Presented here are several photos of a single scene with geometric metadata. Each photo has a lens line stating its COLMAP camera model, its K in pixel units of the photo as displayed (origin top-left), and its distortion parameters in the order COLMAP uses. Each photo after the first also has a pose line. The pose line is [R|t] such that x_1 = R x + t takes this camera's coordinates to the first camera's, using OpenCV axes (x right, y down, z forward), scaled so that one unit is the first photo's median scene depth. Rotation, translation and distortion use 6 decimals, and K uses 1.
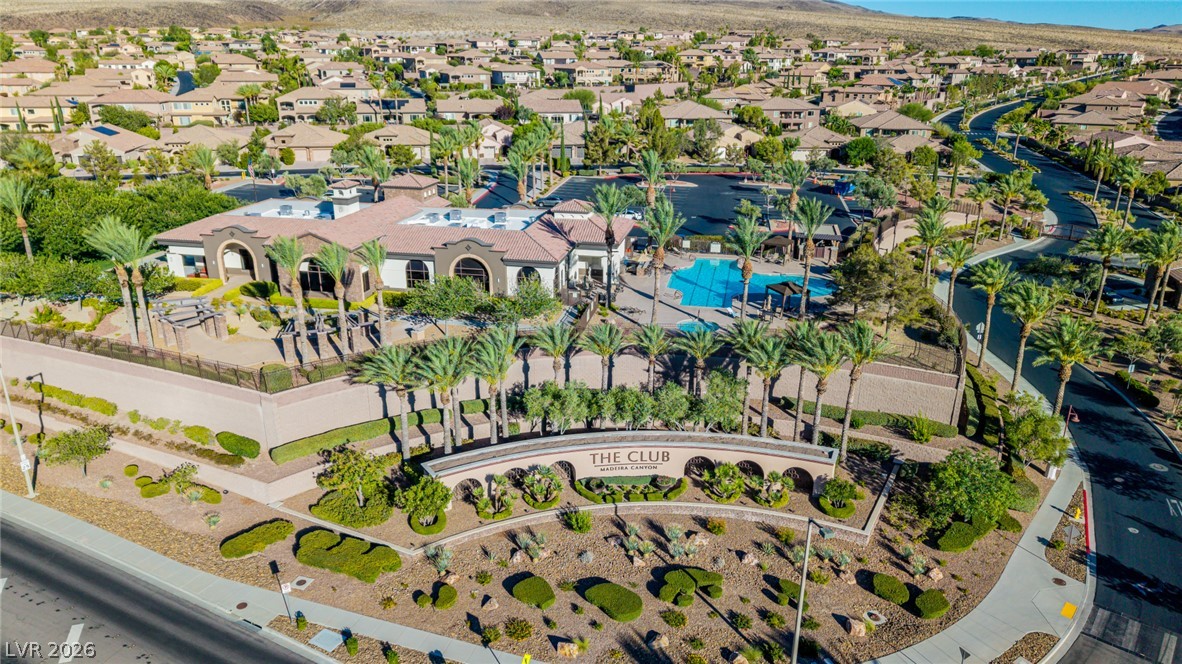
lens RADIAL K [[800.0, 0, 591.0], [0, 800.0, 332.0], [0, 0, 1]] dist [0.021077, -0.018956]
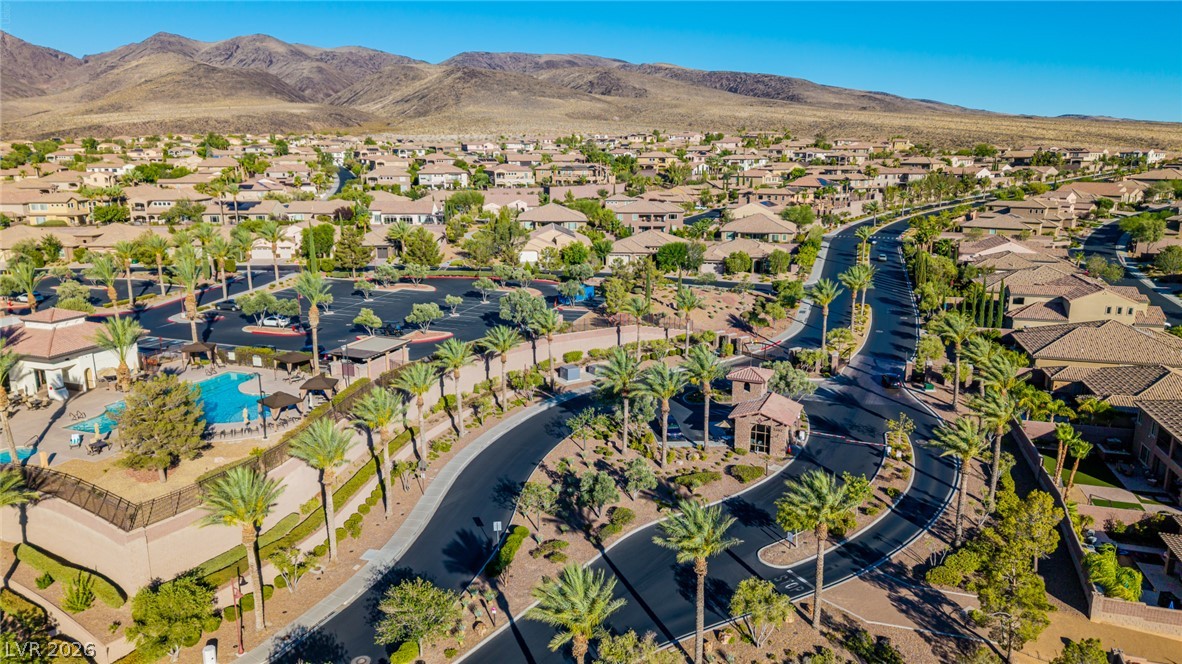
lens RADIAL K [[789.2, 0, 591.0], [0, 789.2, 332.0], [0, 0, 1]] dist [0.047246, -0.055576]
pose [[0.989453, 0.026287, -0.142447, 0.258601], [-0.042065, 0.993161, -0.108912, -0.020538], [0.138610, 0.113756, 0.983792, 0.049677]]
